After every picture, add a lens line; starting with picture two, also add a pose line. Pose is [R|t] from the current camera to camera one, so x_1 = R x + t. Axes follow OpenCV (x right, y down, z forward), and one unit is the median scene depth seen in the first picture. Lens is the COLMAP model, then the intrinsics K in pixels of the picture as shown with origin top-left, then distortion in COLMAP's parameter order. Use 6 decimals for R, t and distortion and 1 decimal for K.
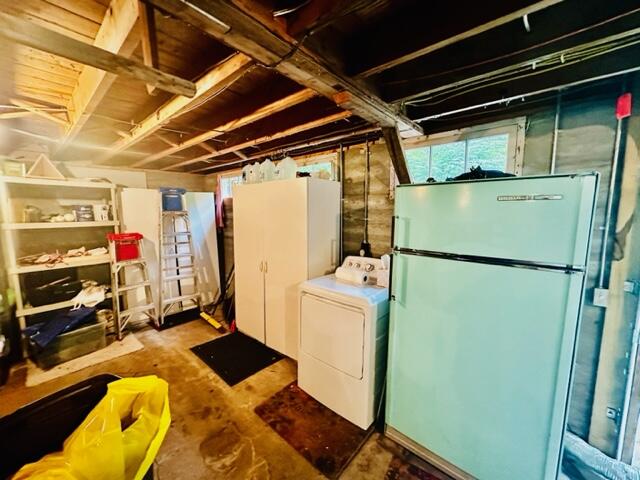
lens RADIAL K [[255.2, 0, 318.3], [0, 255.2, 238.9], [0, 0, 1]] dist [-0.001531, 0.000405]
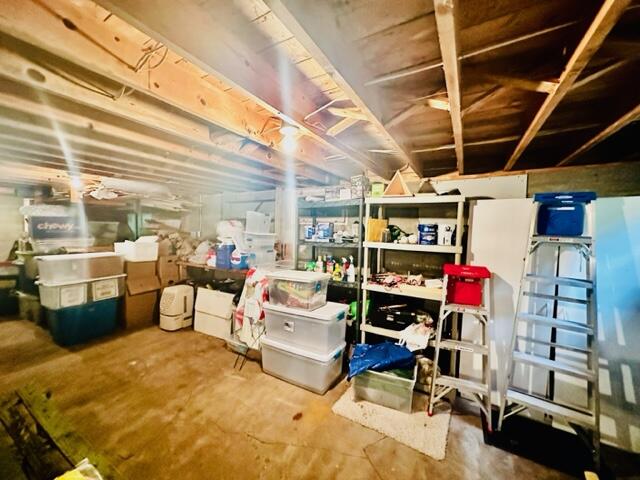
lens RADIAL K [[255.2, 0, 318.8], [0, 255.2, 242.1], [0, 0, 1]] dist [-0.001531, 0.000405]
pose [[0.177923, 0.070994, -0.981480, -0.164889], [-0.130702, 0.990262, 0.047936, -0.068041], [0.975326, 0.119753, 0.185470, 0.493189]]
